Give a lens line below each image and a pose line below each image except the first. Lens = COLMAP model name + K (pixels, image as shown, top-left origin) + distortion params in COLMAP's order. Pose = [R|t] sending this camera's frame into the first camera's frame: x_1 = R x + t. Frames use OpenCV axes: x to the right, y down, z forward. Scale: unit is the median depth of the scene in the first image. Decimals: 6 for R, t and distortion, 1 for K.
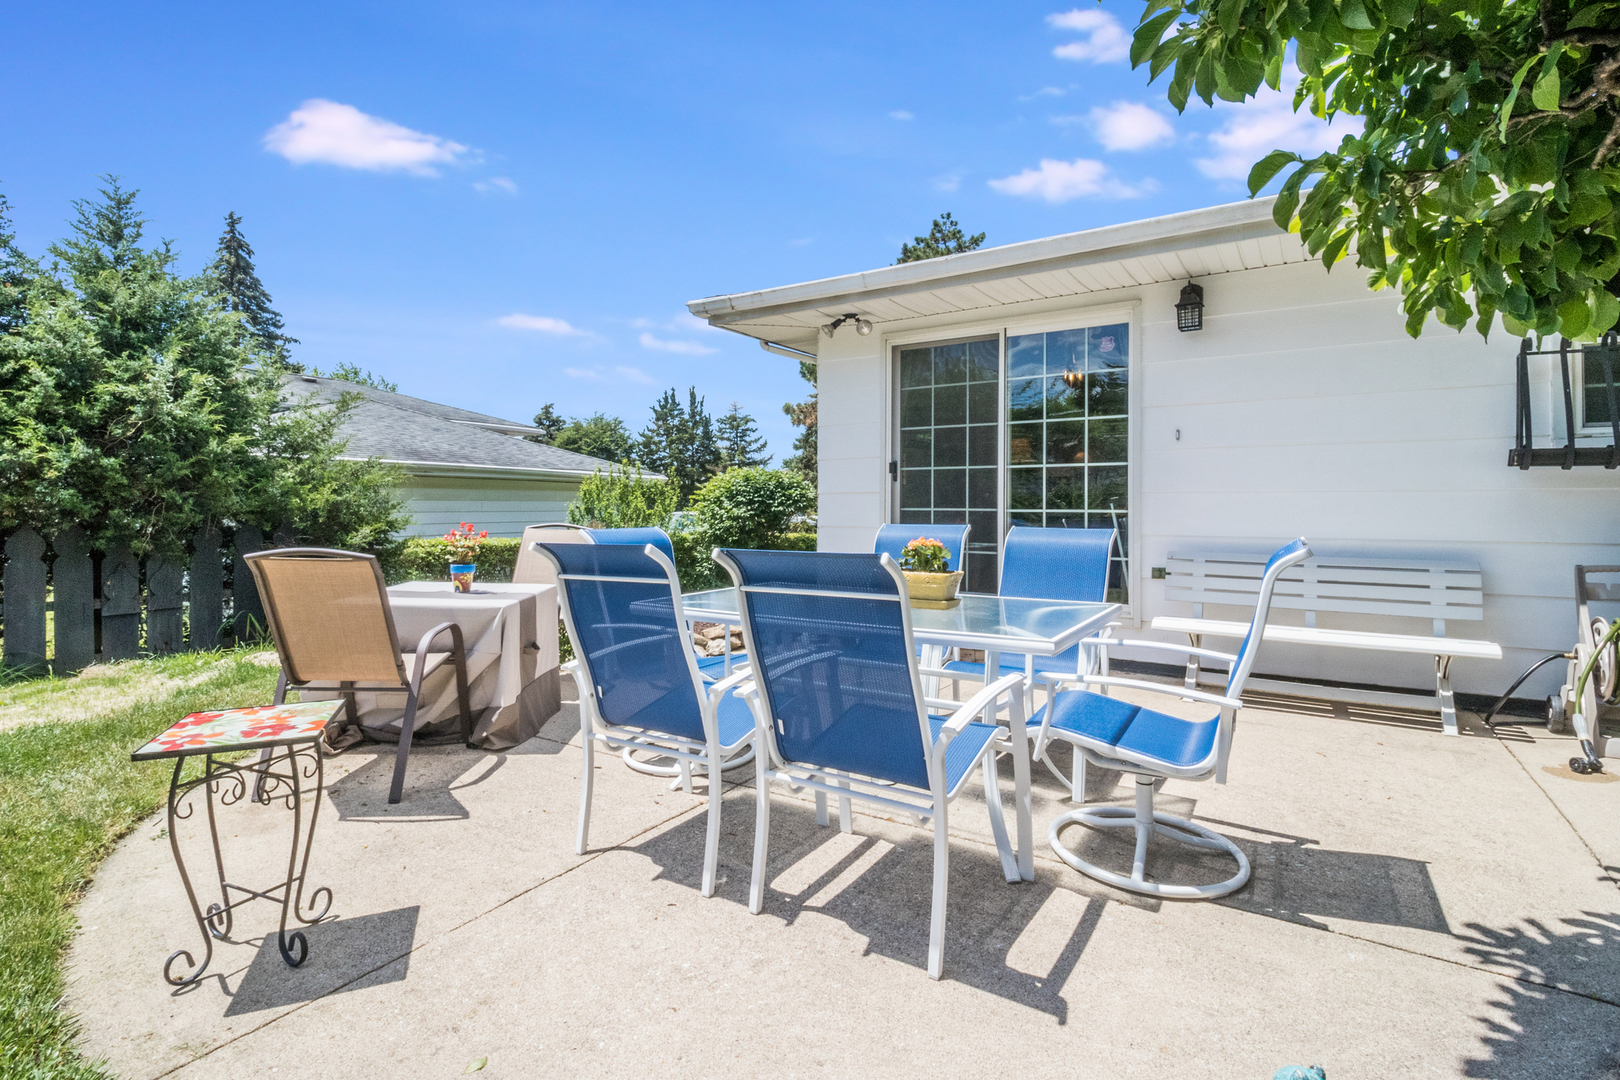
lens RADIAL K [[780.1, 0, 810.0], [0, 780.1, 540.0], [0, 0, 1]] dist [-0.002568, -0.002302]
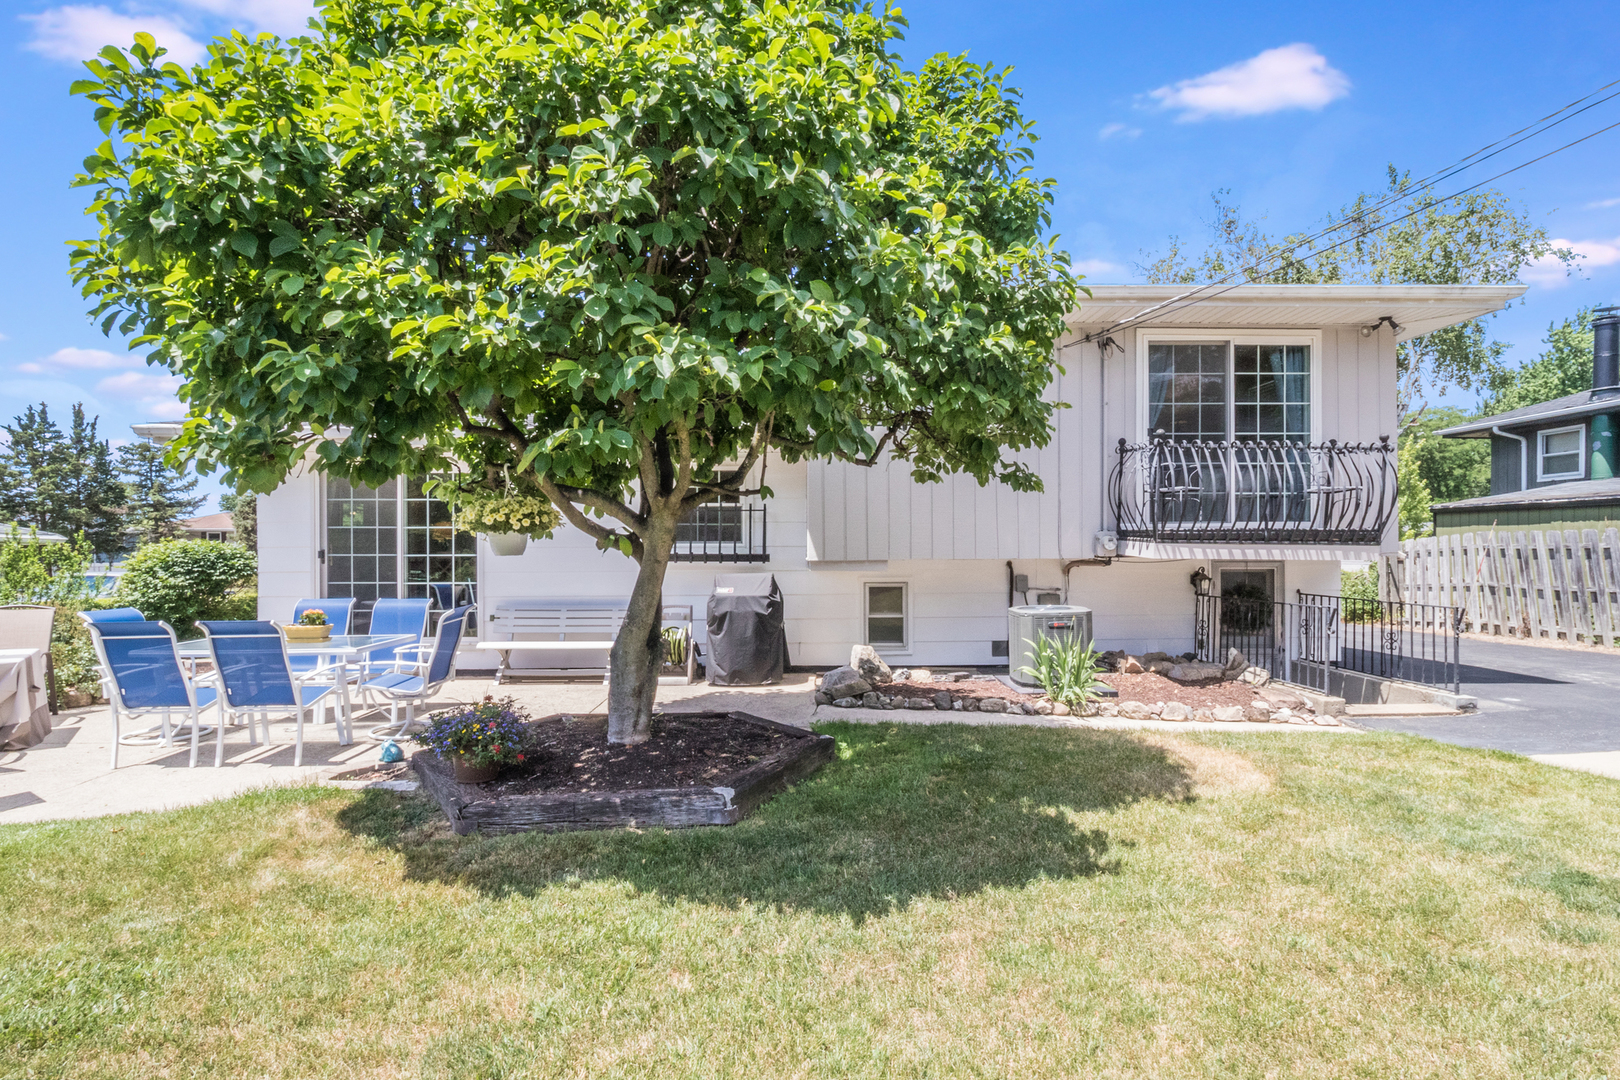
lens RADIAL K [[757.2, 0, 810.2], [0, 757.2, 551.8], [0, 0, 1]] dist [-0.020556, -0.000153]
pose [[0.806743, -0.006341, 0.590869, 0.009235], [0.032791, 0.998882, -0.034053, -0.011889], [-0.589992, 0.046847, 0.806049, -0.374471]]
